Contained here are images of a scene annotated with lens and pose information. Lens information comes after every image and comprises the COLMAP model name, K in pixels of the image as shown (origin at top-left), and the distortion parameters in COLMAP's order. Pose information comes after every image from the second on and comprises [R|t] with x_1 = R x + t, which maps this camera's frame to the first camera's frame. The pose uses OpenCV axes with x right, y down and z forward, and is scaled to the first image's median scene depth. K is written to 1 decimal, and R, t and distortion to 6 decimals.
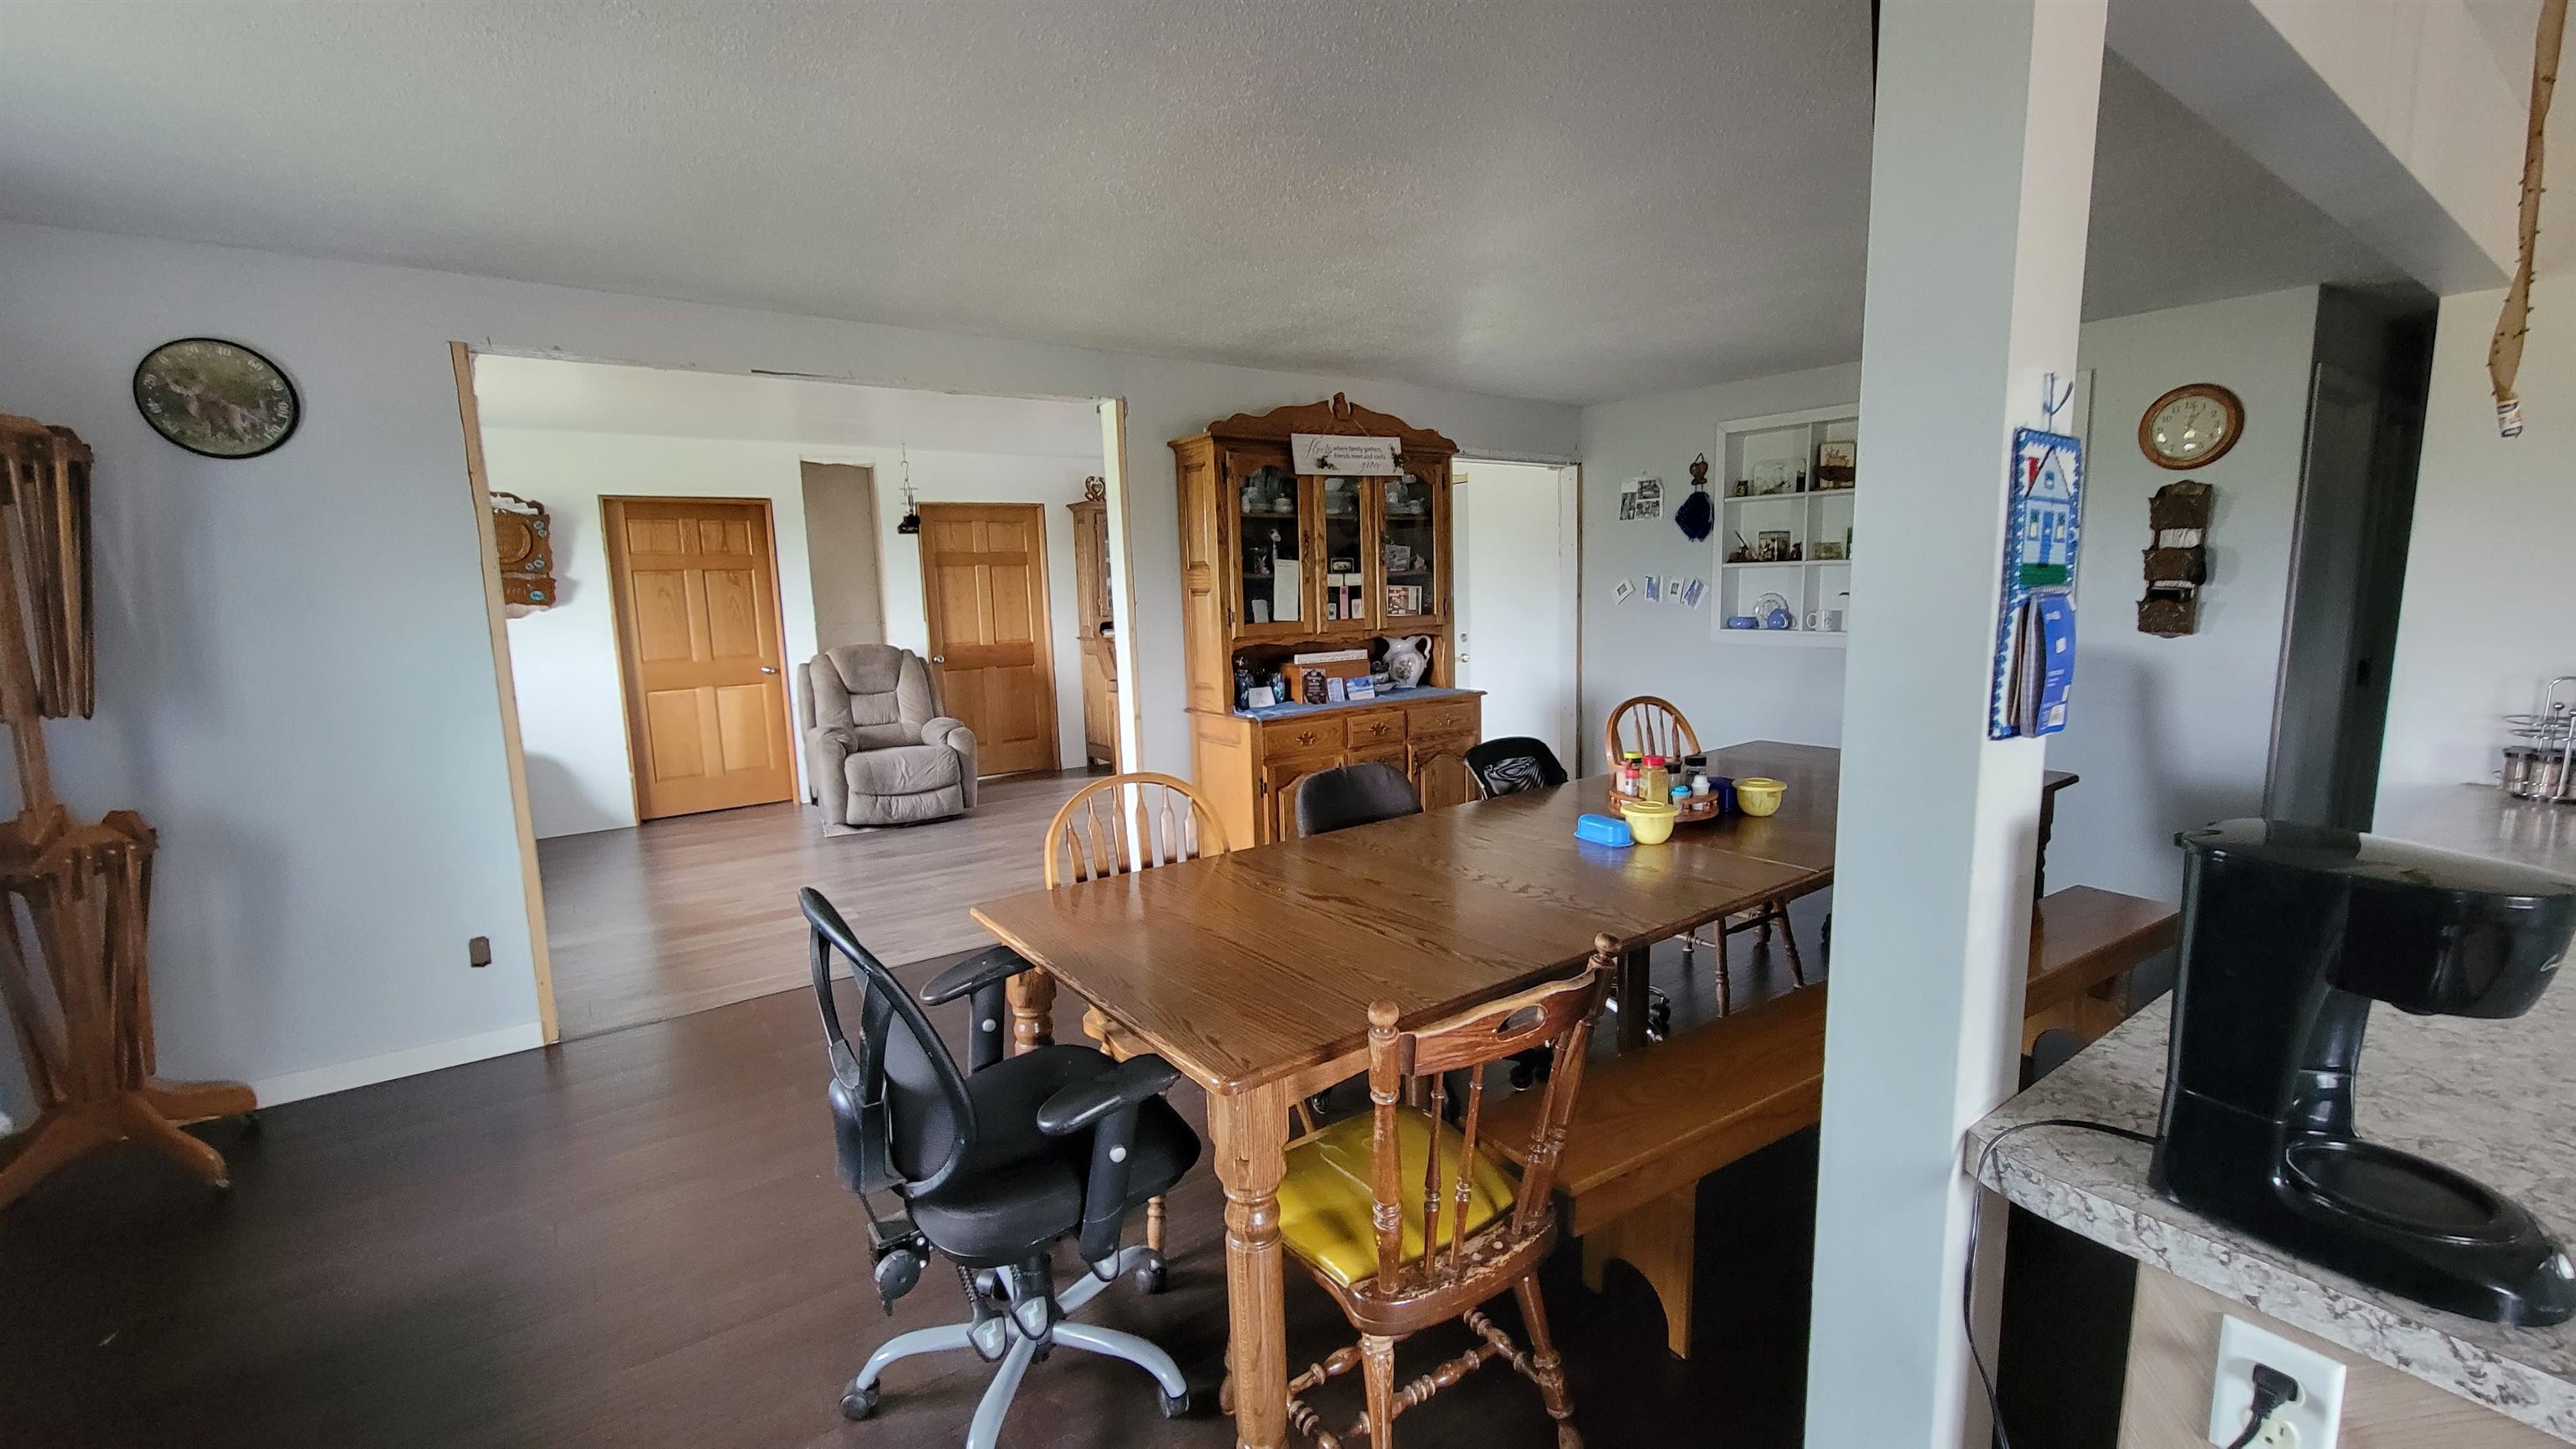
lens RADIAL K [[1041.8, 0, 1307.4], [0, 1041.8, 725.0], [0, 0, 1]] dist [-0.004139, 0.000207]
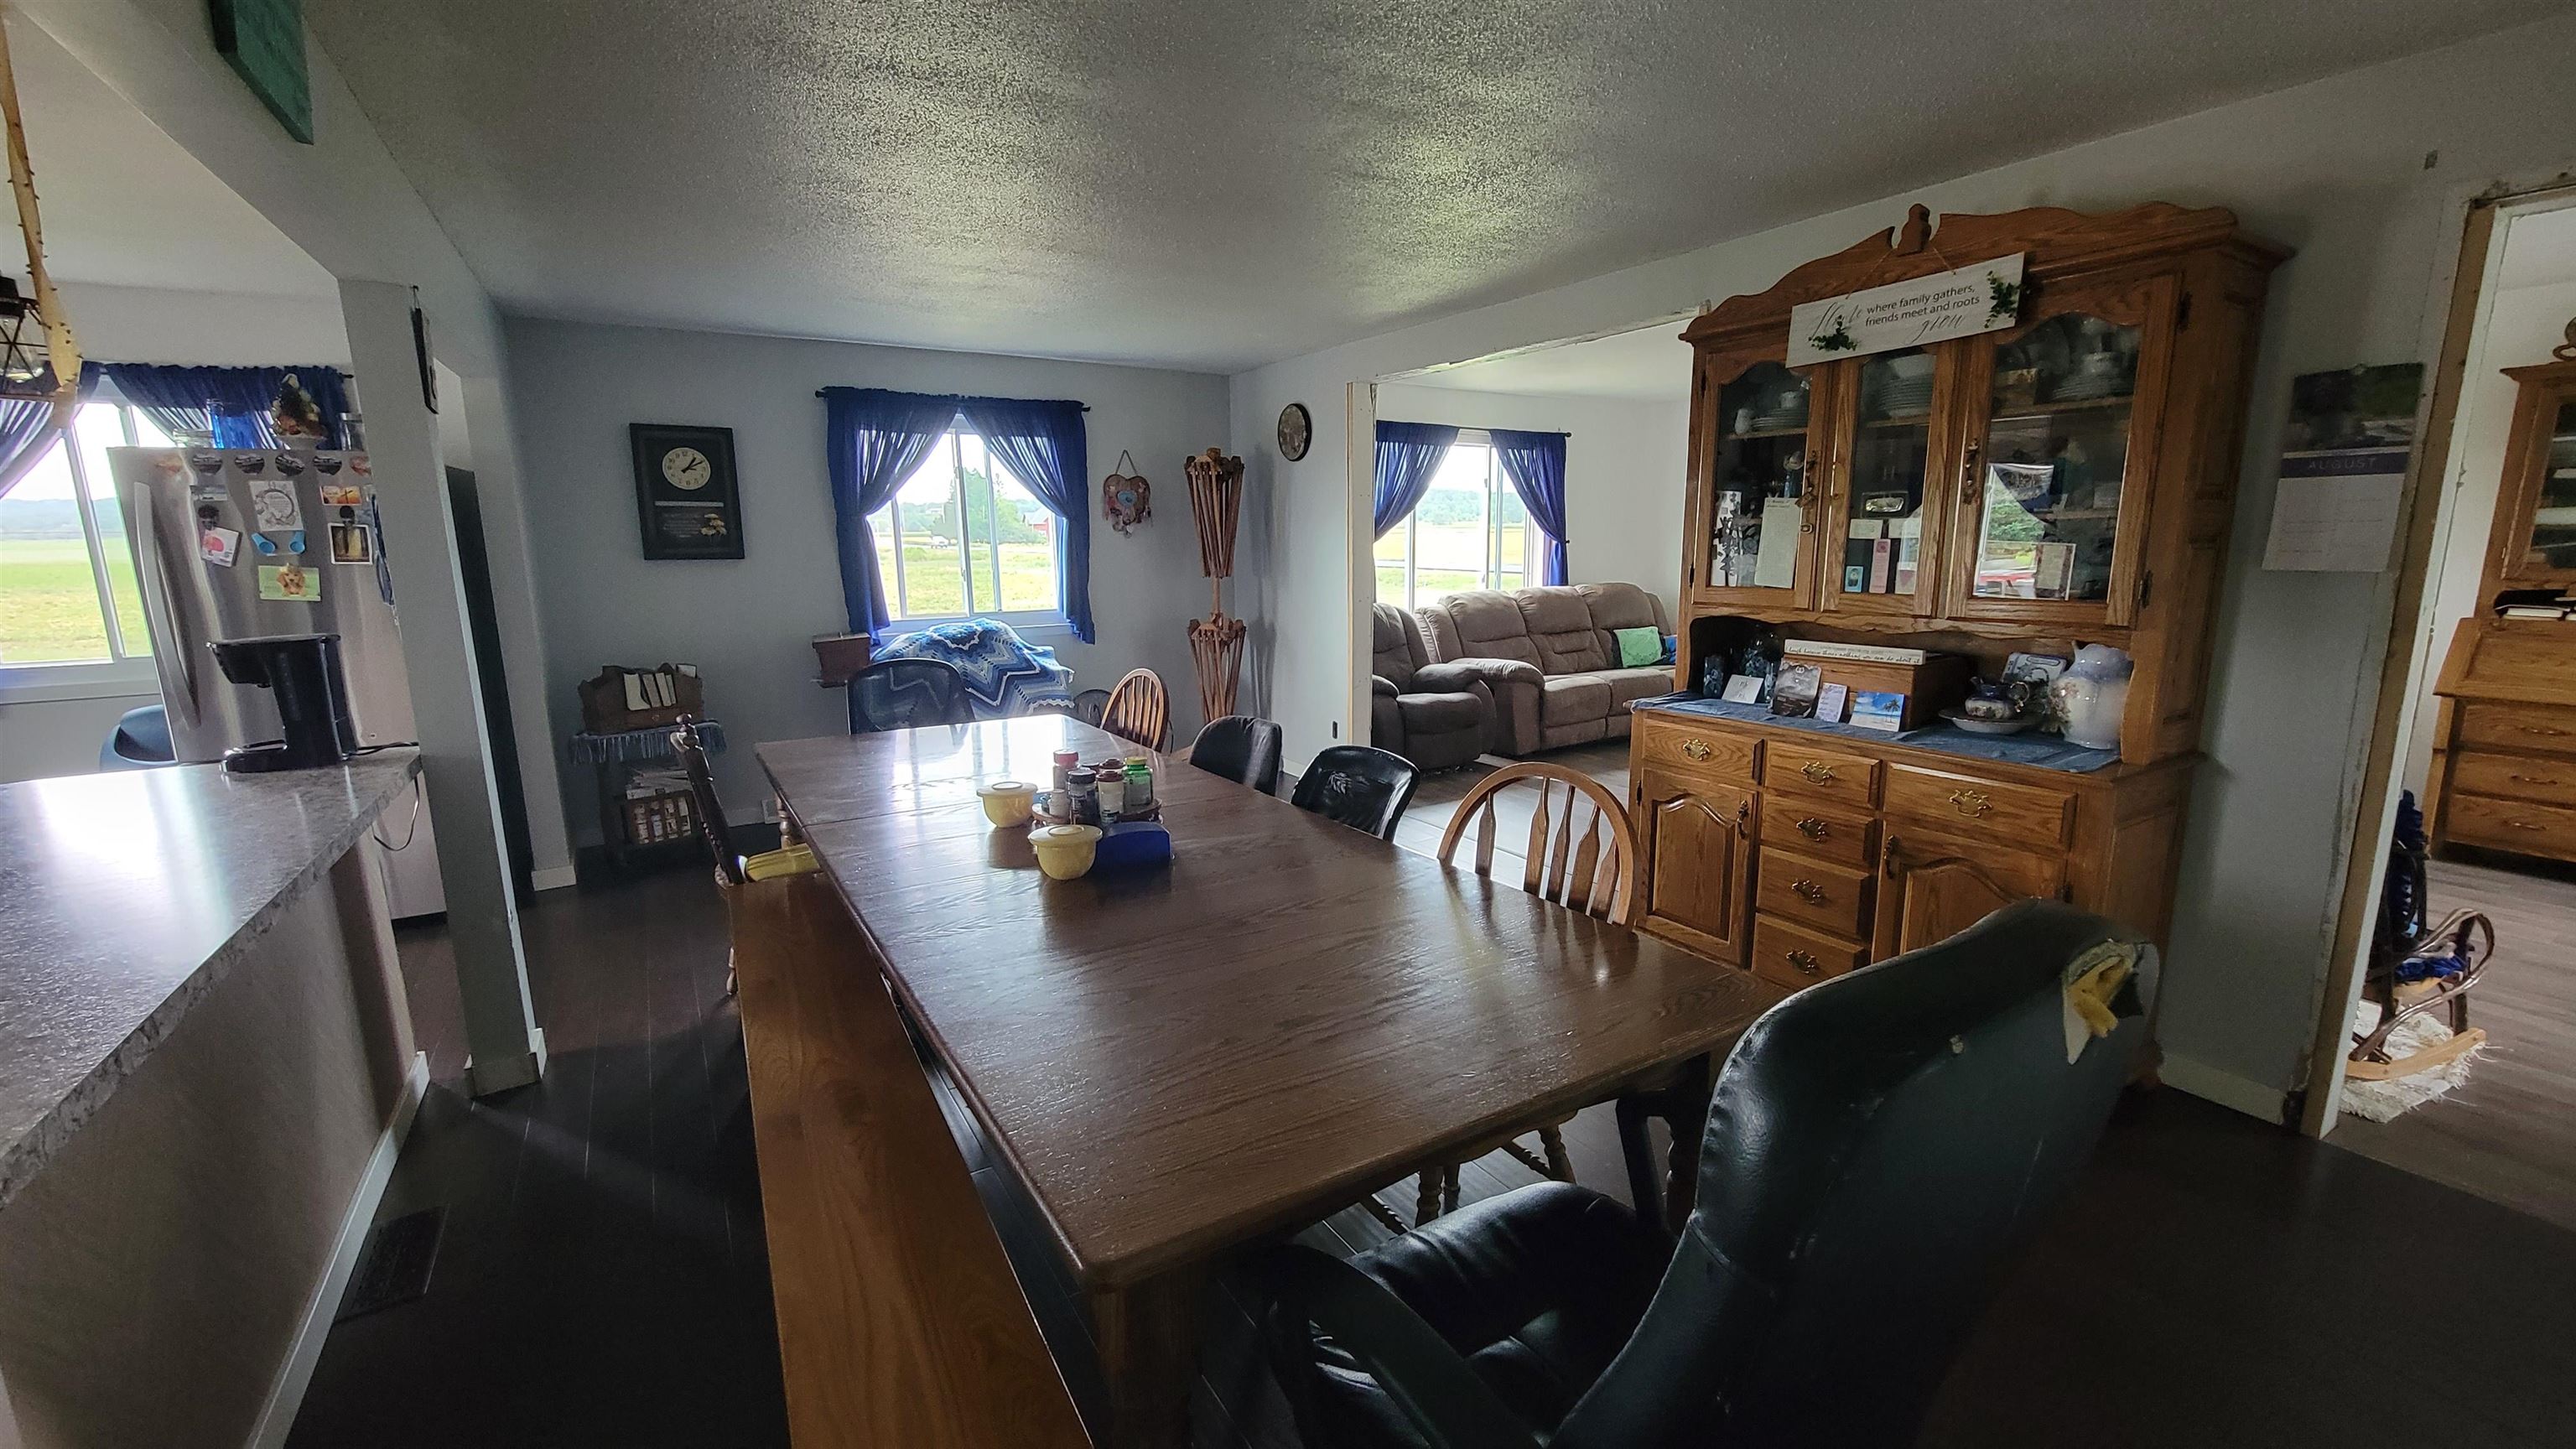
lens RADIAL K [[1041.8, 0, 1293.1], [0, 1041.8, 722.4], [0, 0, 1]] dist [-0.004139, 0.000207]
pose [[-0.058485, 0.202012, -0.977635, 0.484846], [-0.127168, 0.969826, 0.208006, -0.081603], [0.990155, 0.136490, -0.031031, 0.507121]]
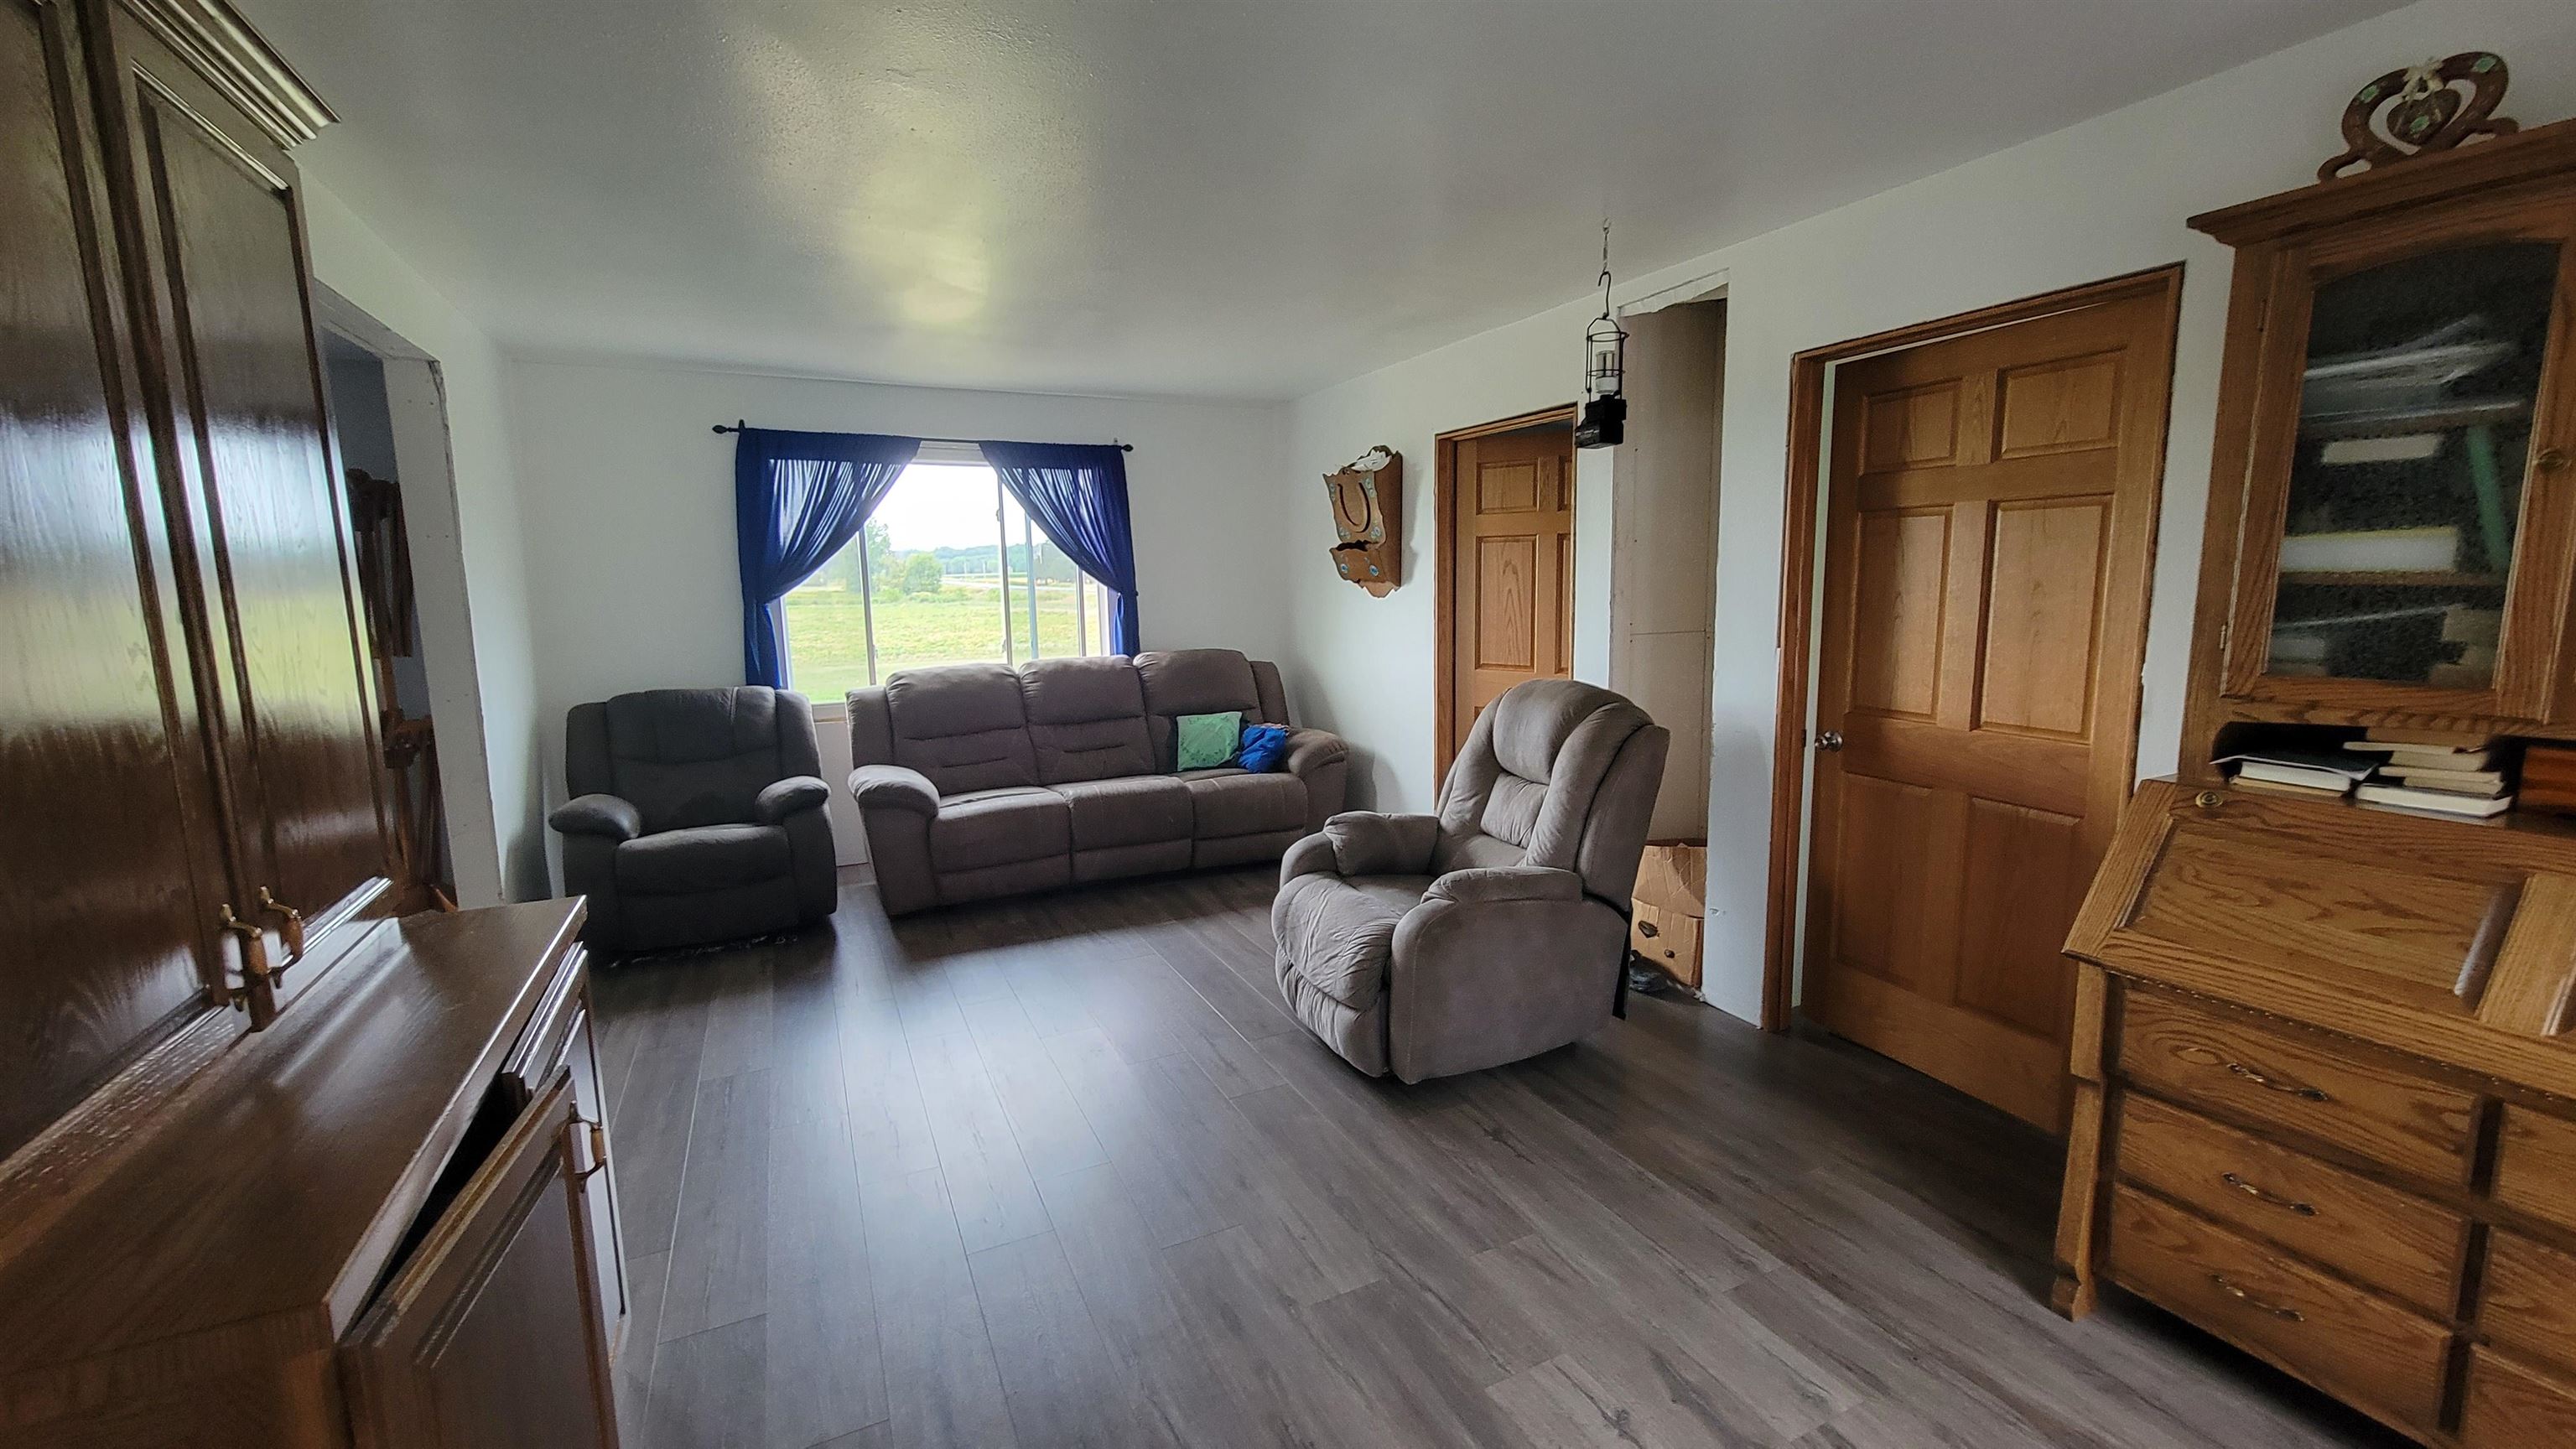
lens RADIAL K [[1041.8, 0, 1308.4], [0, 1041.8, 723.7], [0, 0, 1]] dist [-0.004139, 0.000207]
pose [[-0.151787, 0.169146, -0.973833, 0.085146], [-0.115436, 0.975473, 0.187423, -0.150282], [0.981649, 0.140863, -0.128538, 1.041735]]
